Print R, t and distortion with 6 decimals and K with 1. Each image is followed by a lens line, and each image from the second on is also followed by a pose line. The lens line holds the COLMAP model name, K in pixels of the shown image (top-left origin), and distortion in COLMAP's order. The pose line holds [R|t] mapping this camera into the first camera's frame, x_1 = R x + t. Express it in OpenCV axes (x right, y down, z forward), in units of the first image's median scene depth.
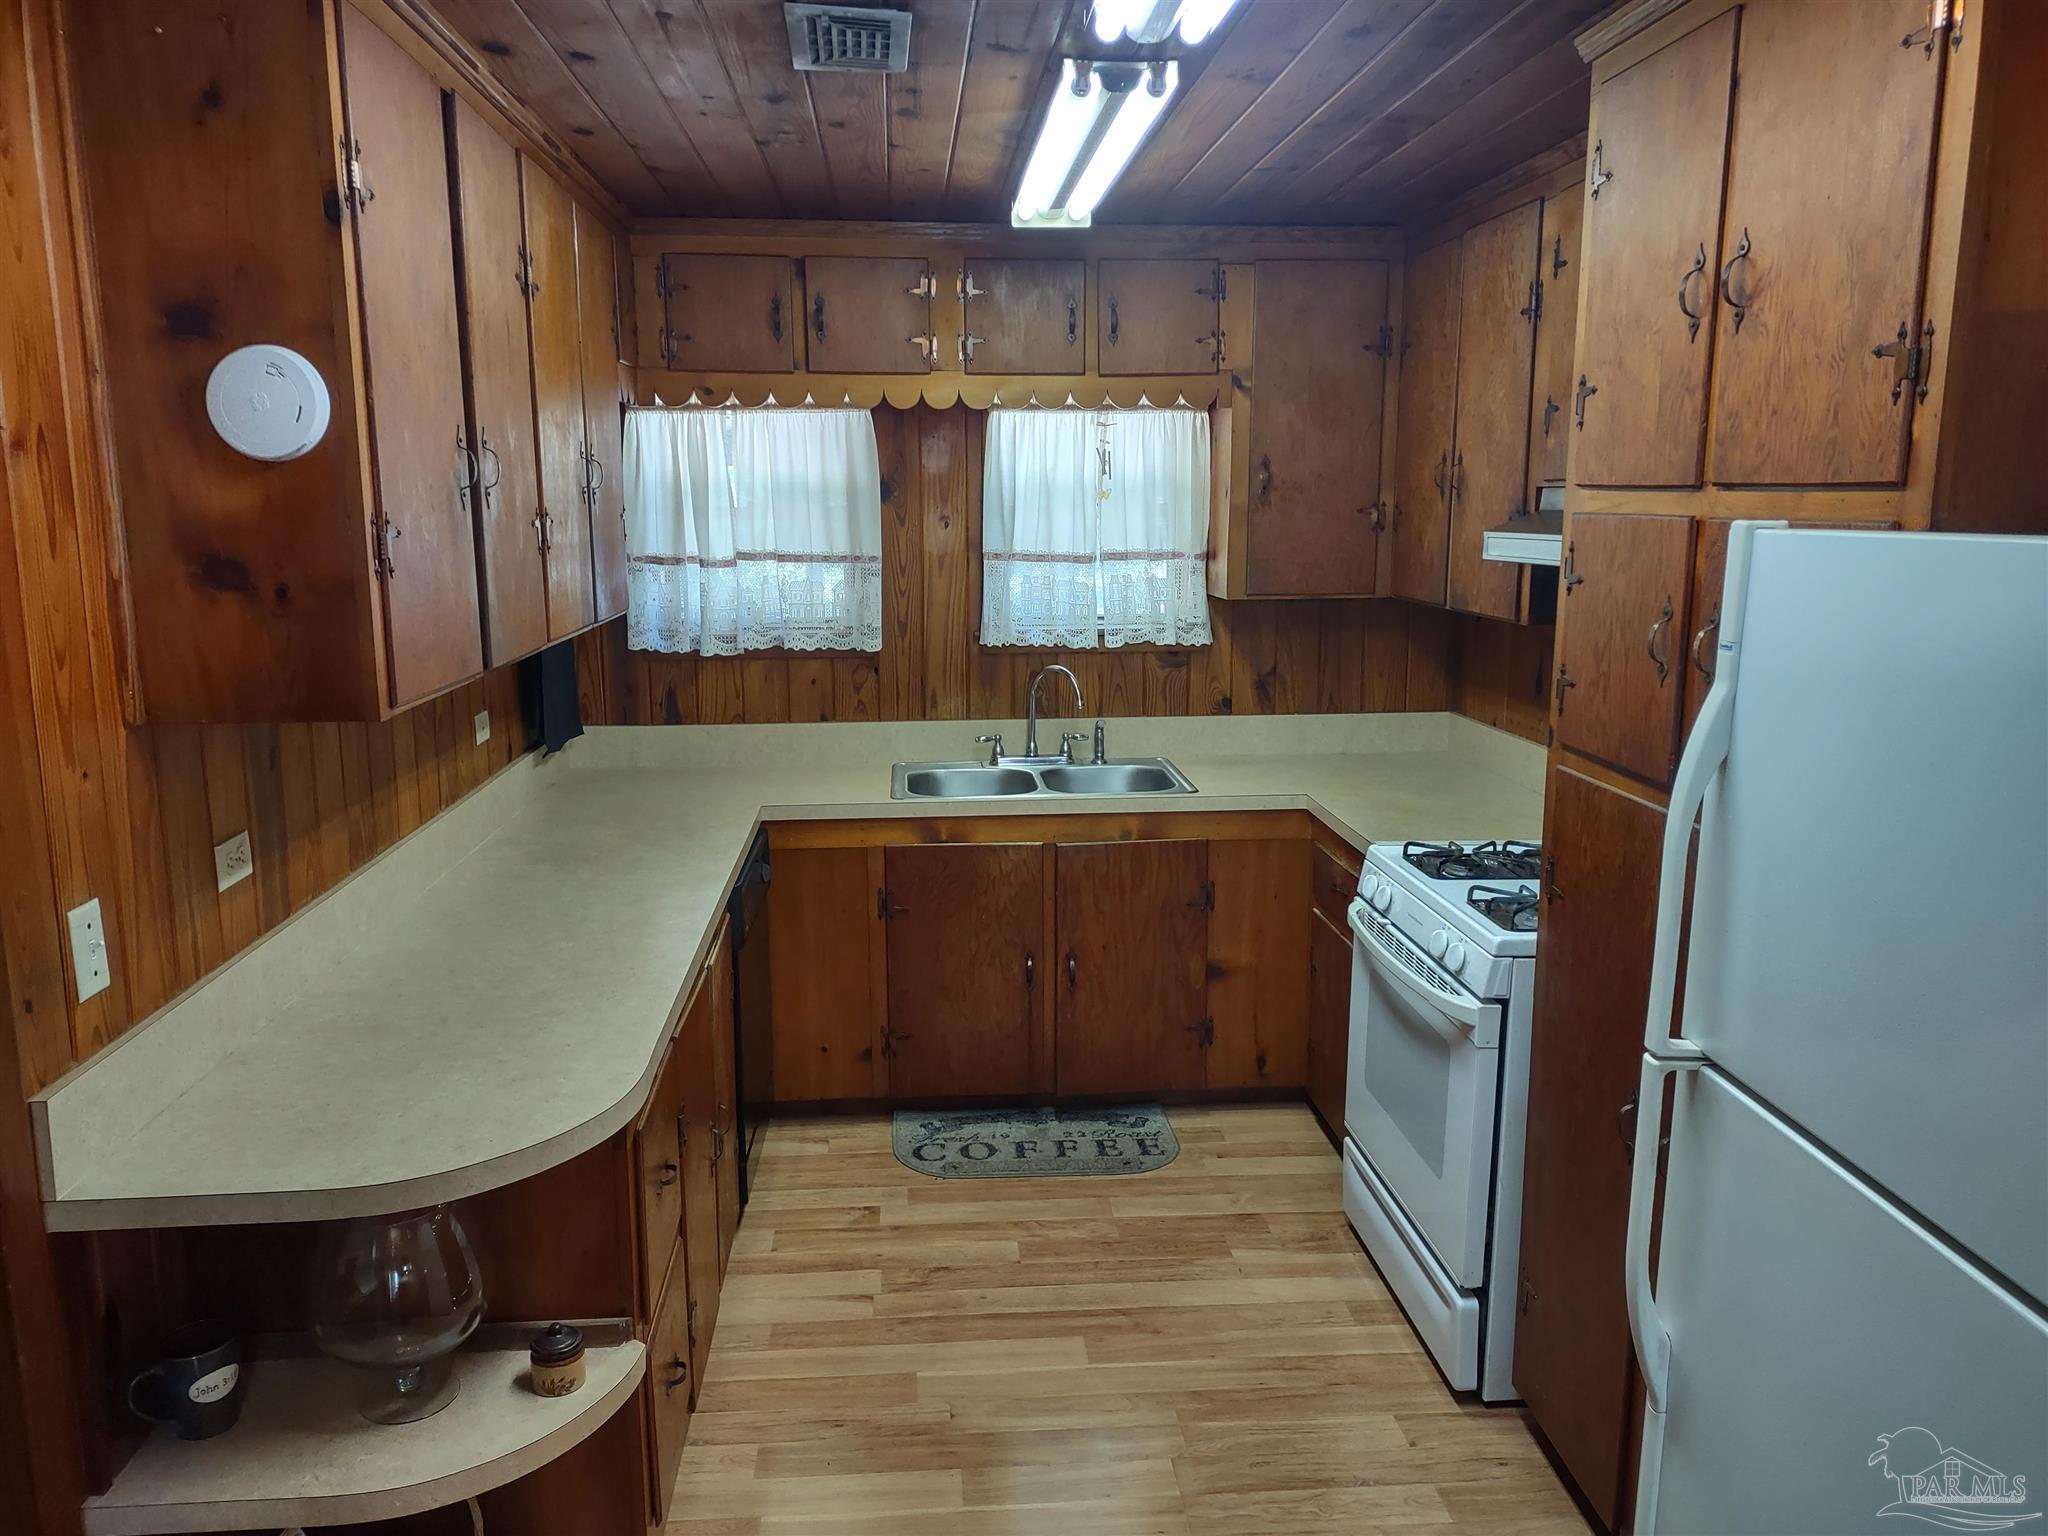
lens RADIAL K [[1525.1, 0, 1012.8], [0, 1525.1, 774.3], [0, 0, 1]] dist [0.054437, -0.053456]
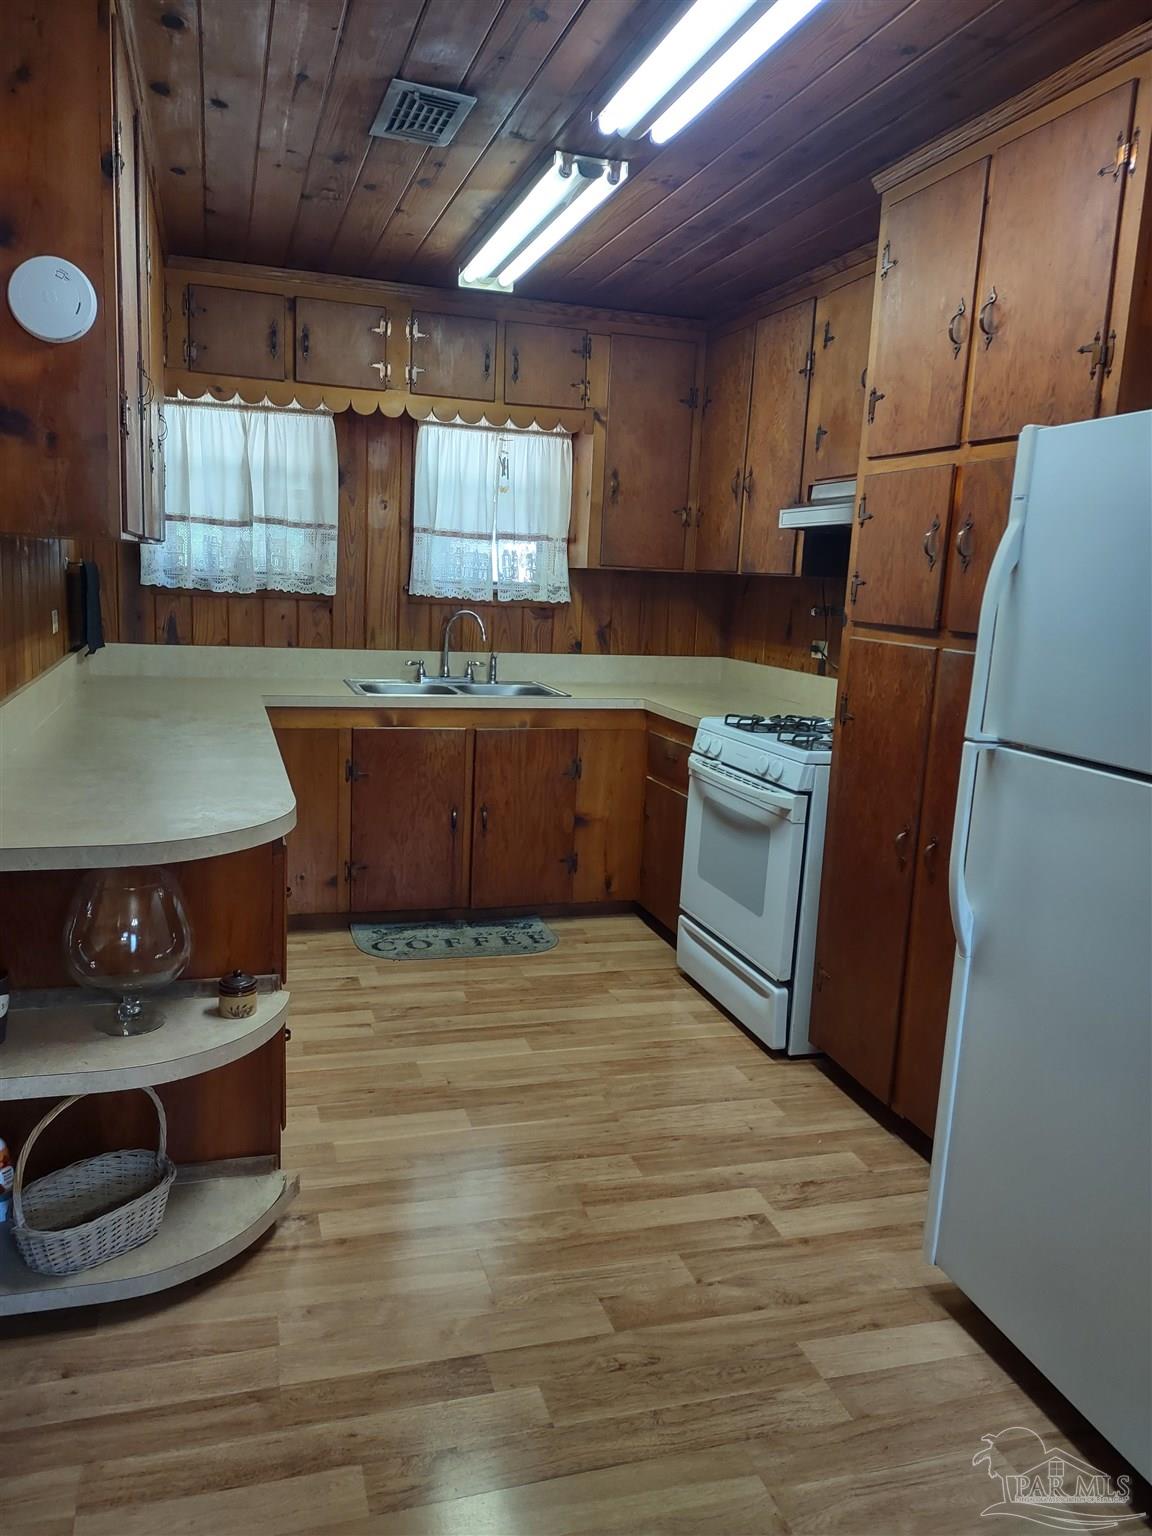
lens RADIAL K [[1143.8, 0, 579.5], [0, 1143.8, 769.5], [0, 0, 1]] dist [0.054437, -0.053456]
pose [[0.973876, 0.010111, 0.226854, -0.143465], [-0.009196, 0.999945, -0.005090, 0.106672], [-0.226893, 0.002870, 0.973916, -0.074711]]
